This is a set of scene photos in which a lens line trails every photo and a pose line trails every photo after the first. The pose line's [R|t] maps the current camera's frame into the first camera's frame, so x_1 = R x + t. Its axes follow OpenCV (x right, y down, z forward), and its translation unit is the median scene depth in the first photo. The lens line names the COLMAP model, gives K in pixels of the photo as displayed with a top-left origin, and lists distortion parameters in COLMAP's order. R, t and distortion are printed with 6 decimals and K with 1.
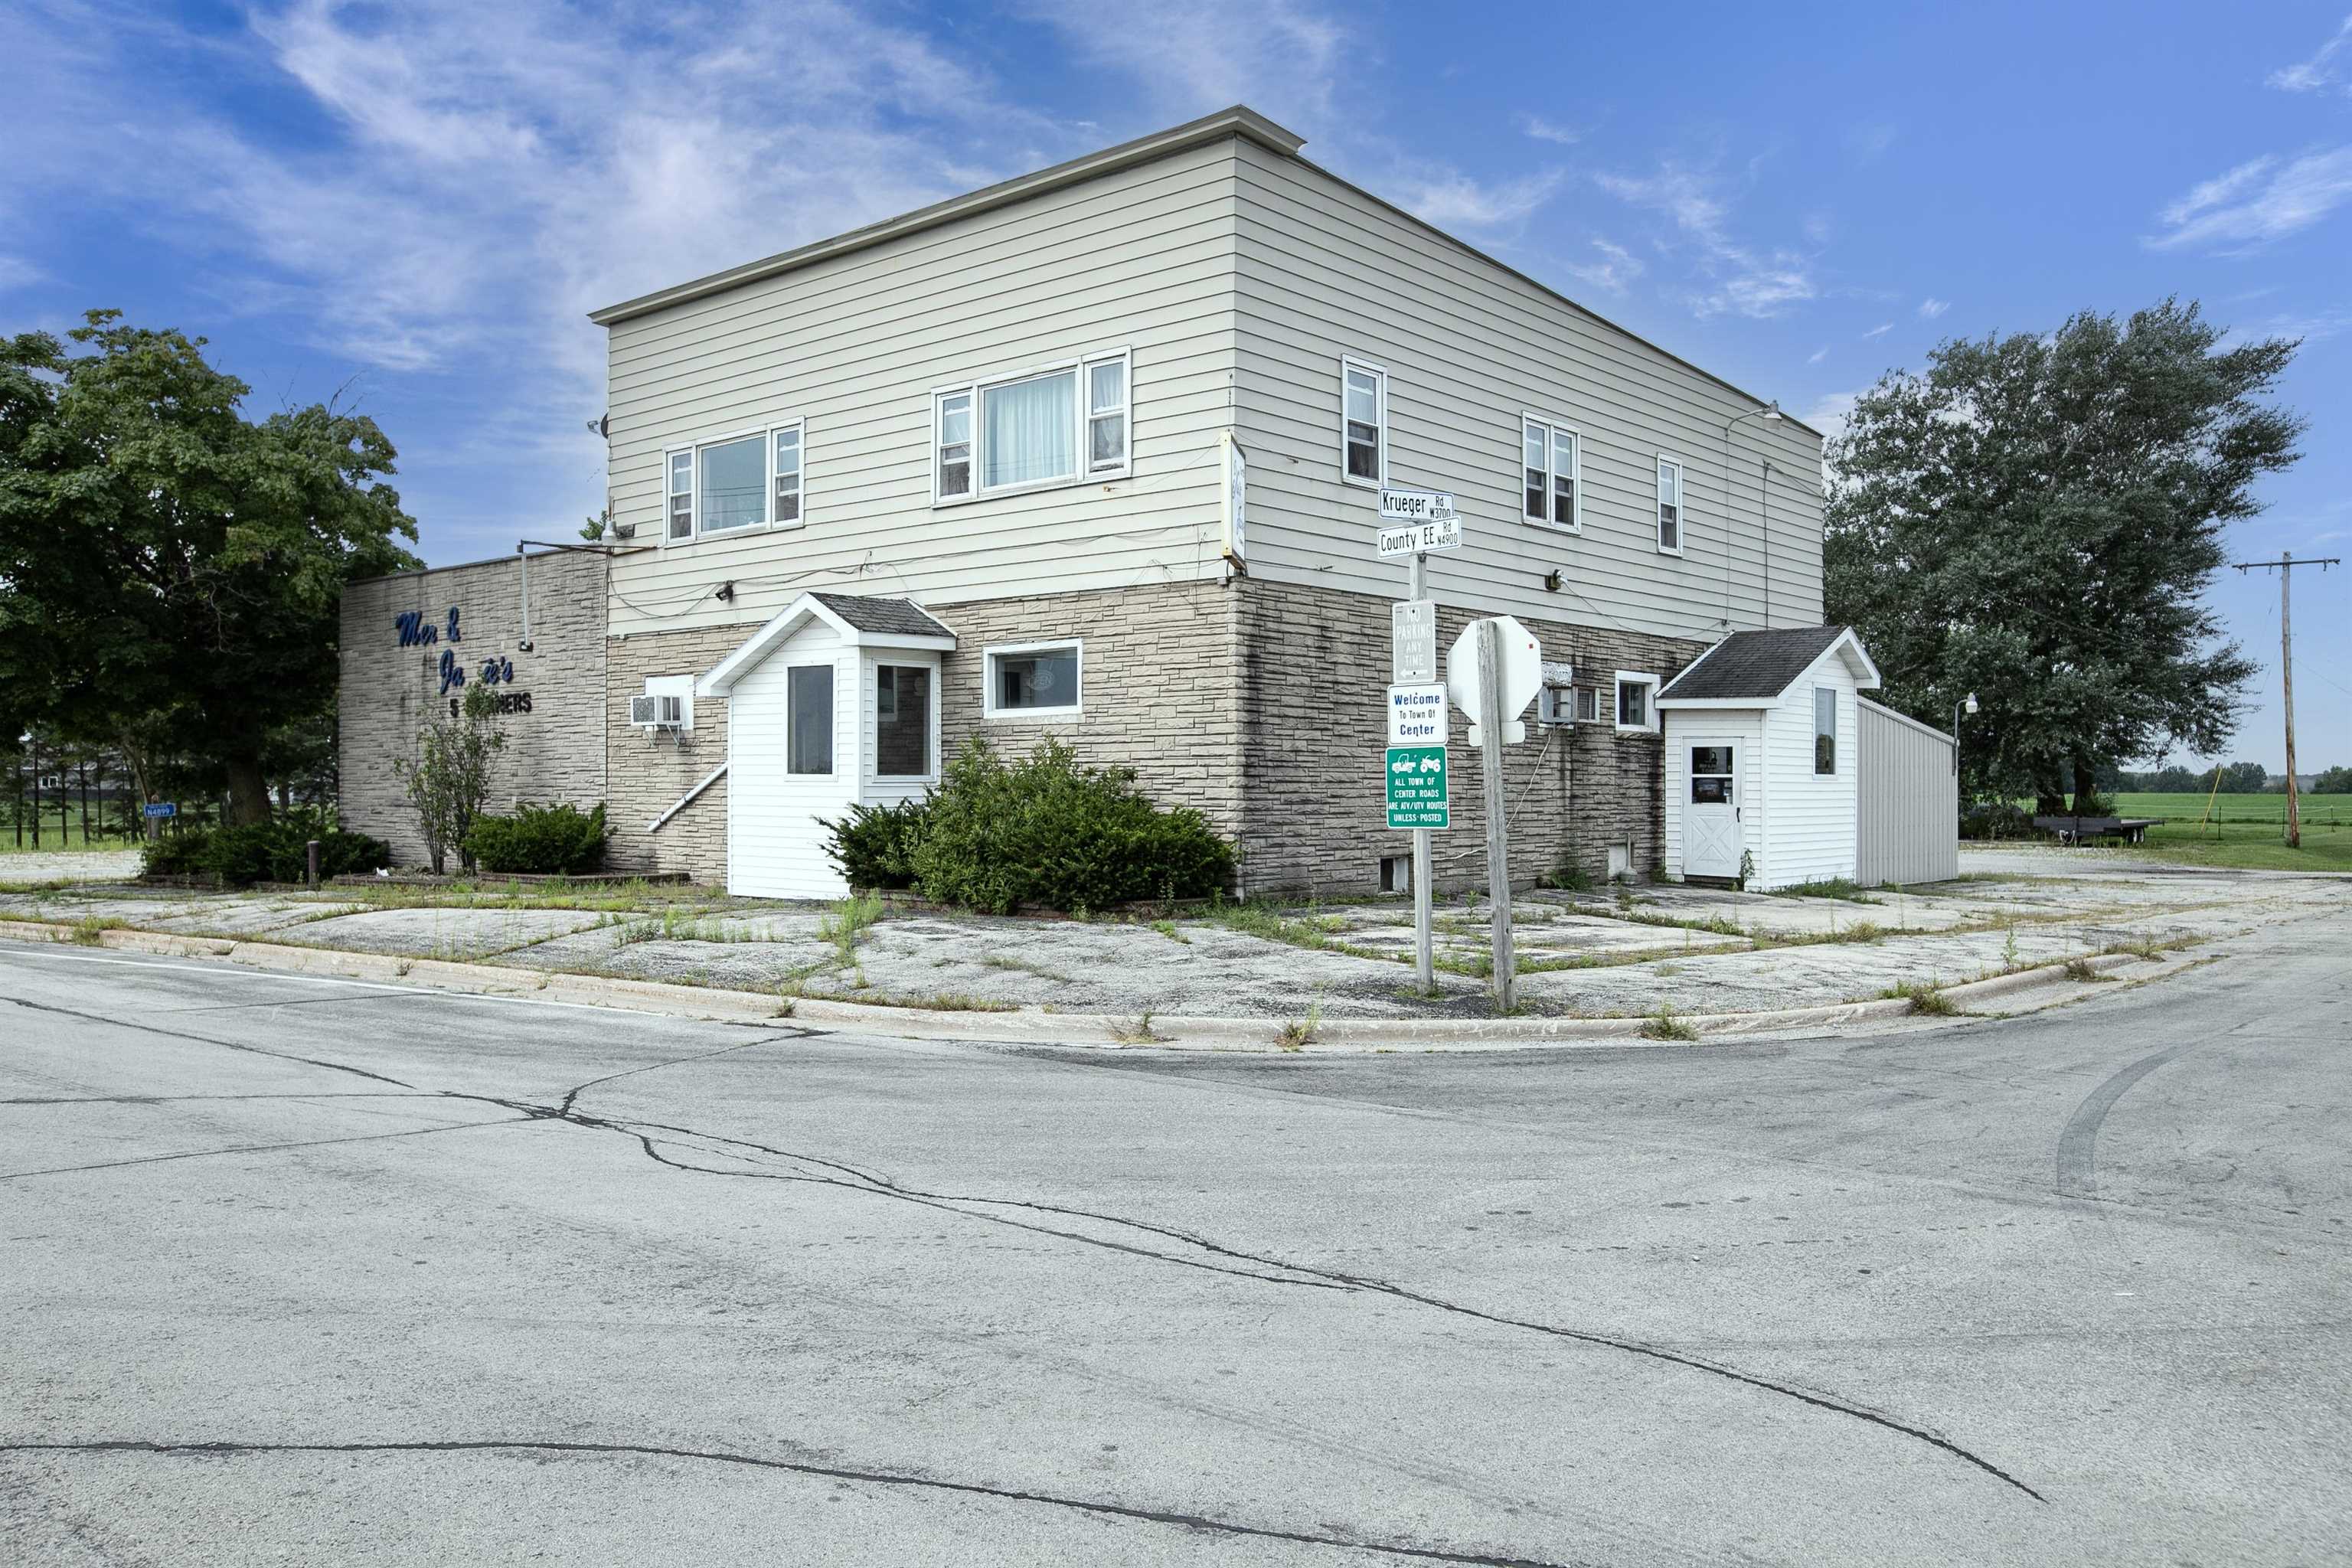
lens RADIAL K [[1870.4, 0, 1177.3], [0, 1870.4, 782.1], [0, 0, 1]] dist [-0.000882, 0.002621]
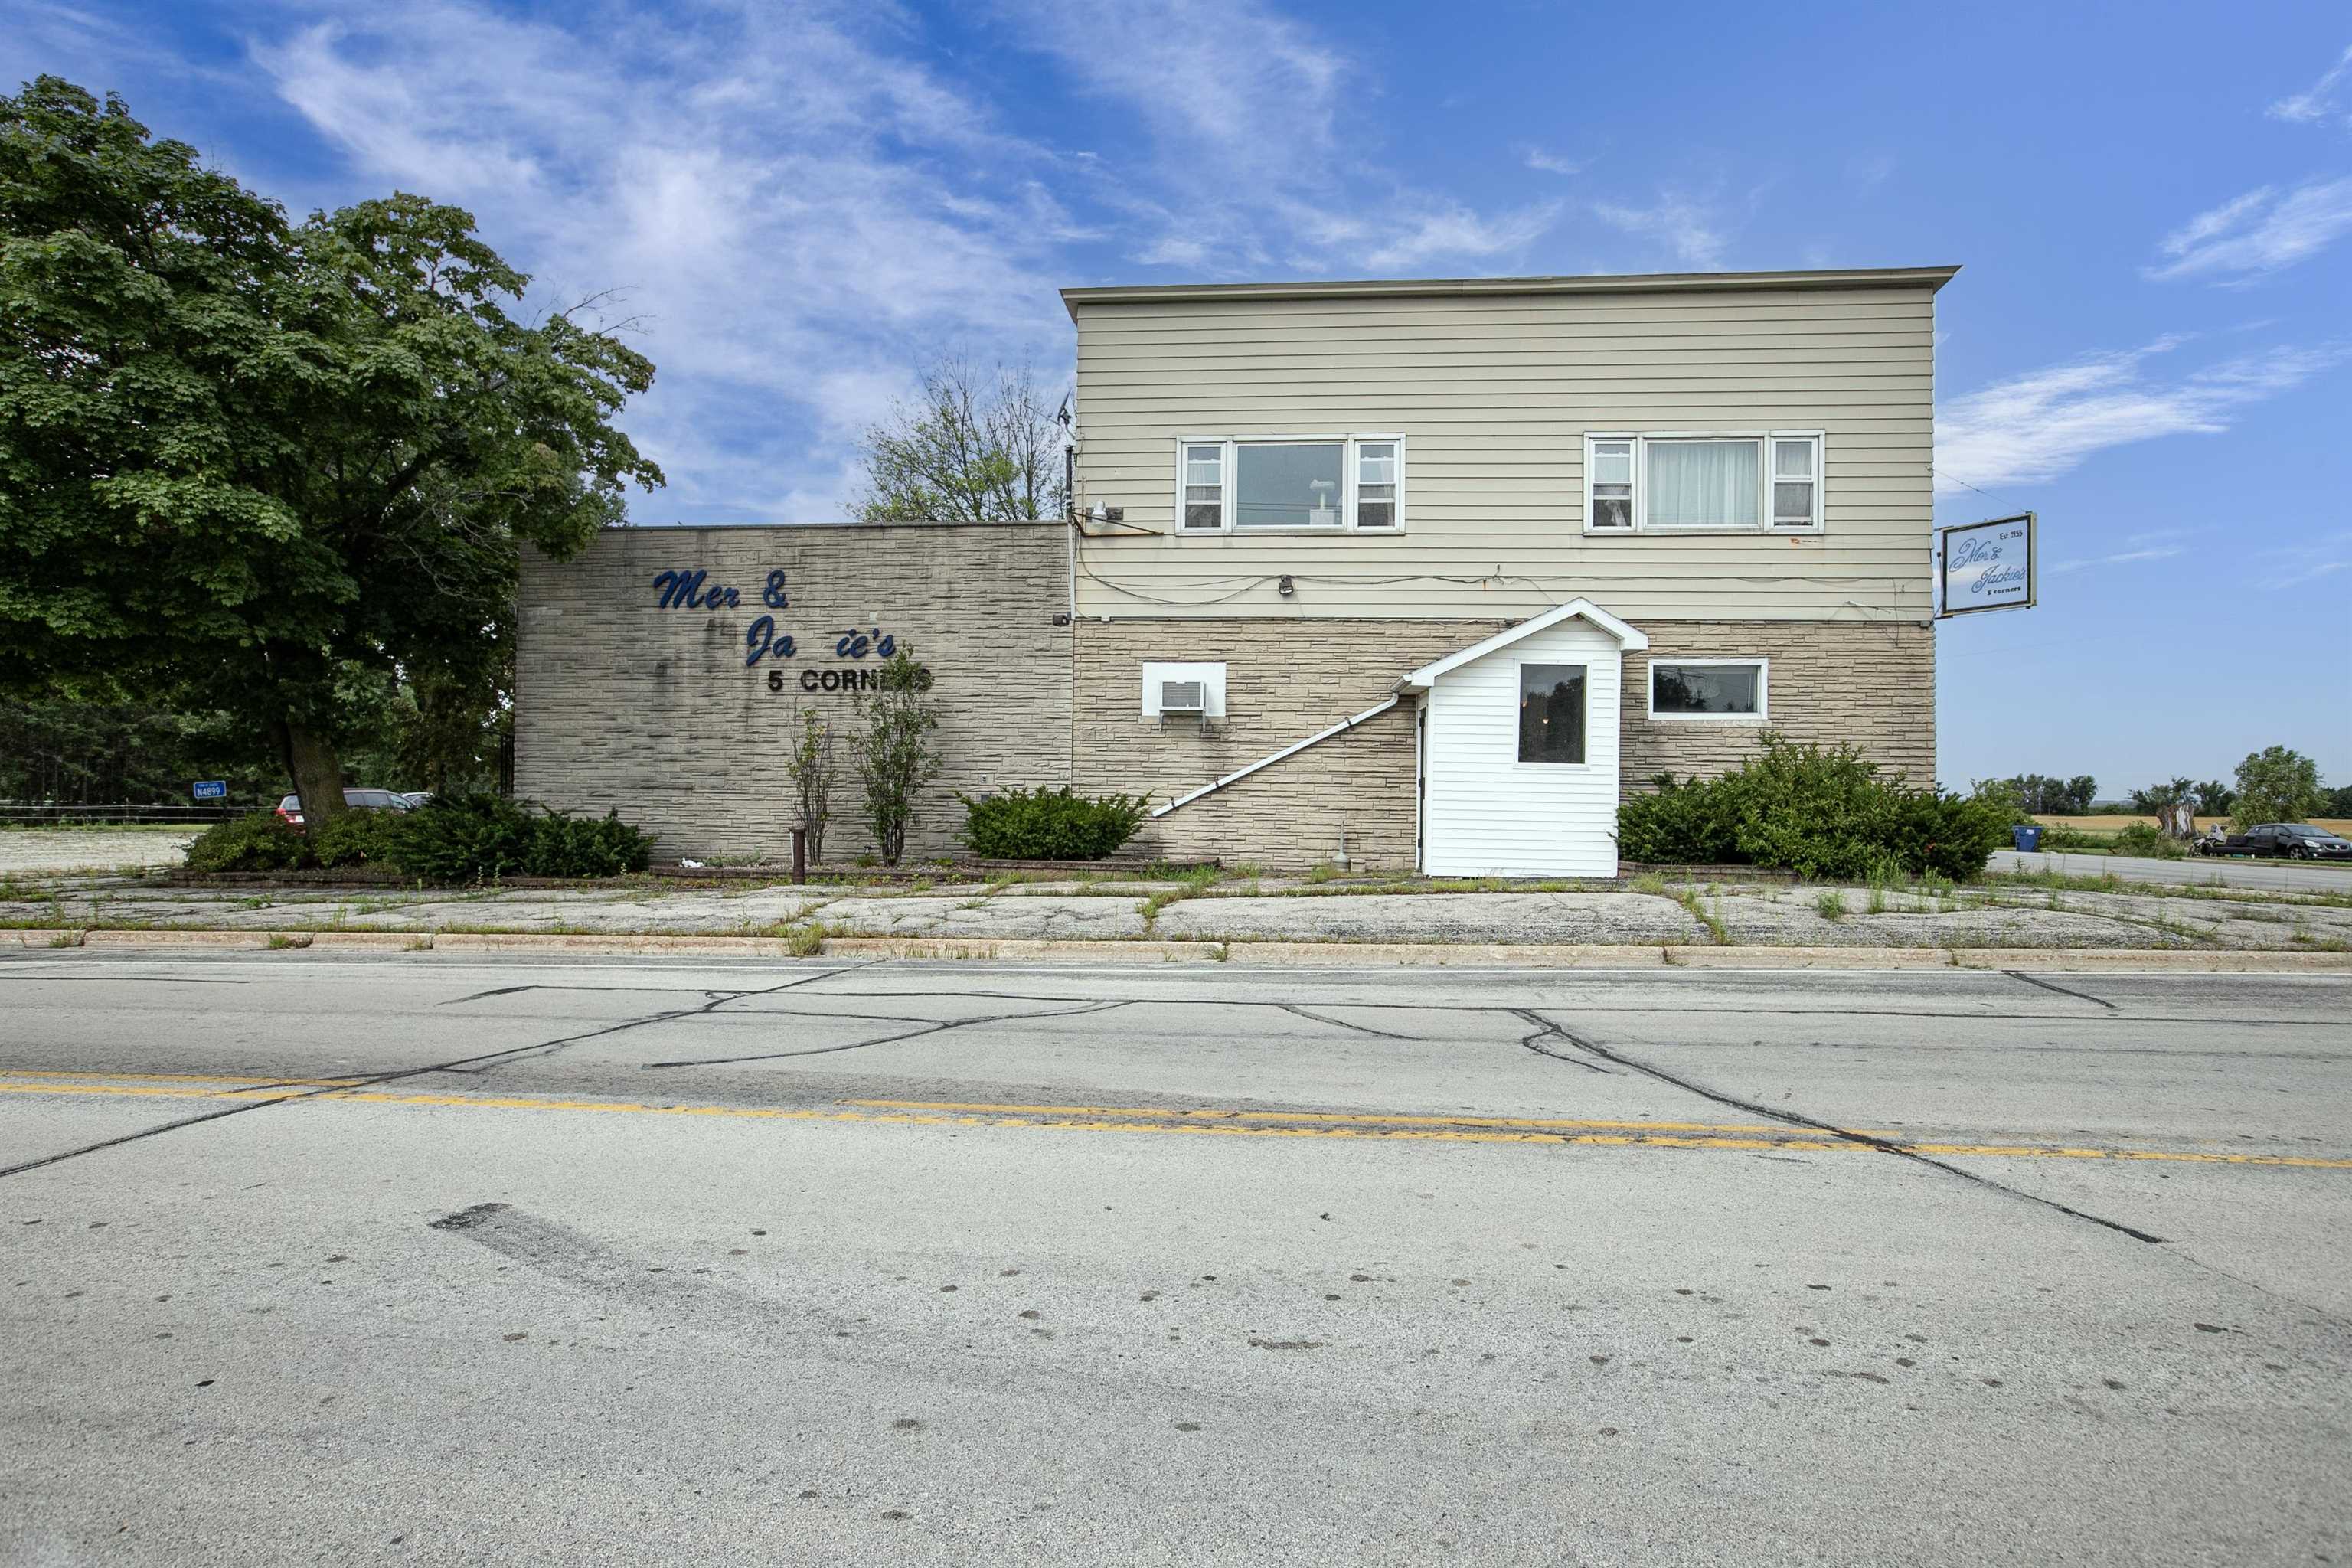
lens RADIAL K [[1391.2, 0, 1176.6], [0, 1391.2, 795.2], [0, 0, 1]] dist [-0.051754, 0.001367]
pose [[0.808754, 0.005706, 0.588119, -0.743593], [-0.013576, 0.999868, 0.008968, 0.008563], [-0.587990, -0.015238, 0.808725, 0.407214]]
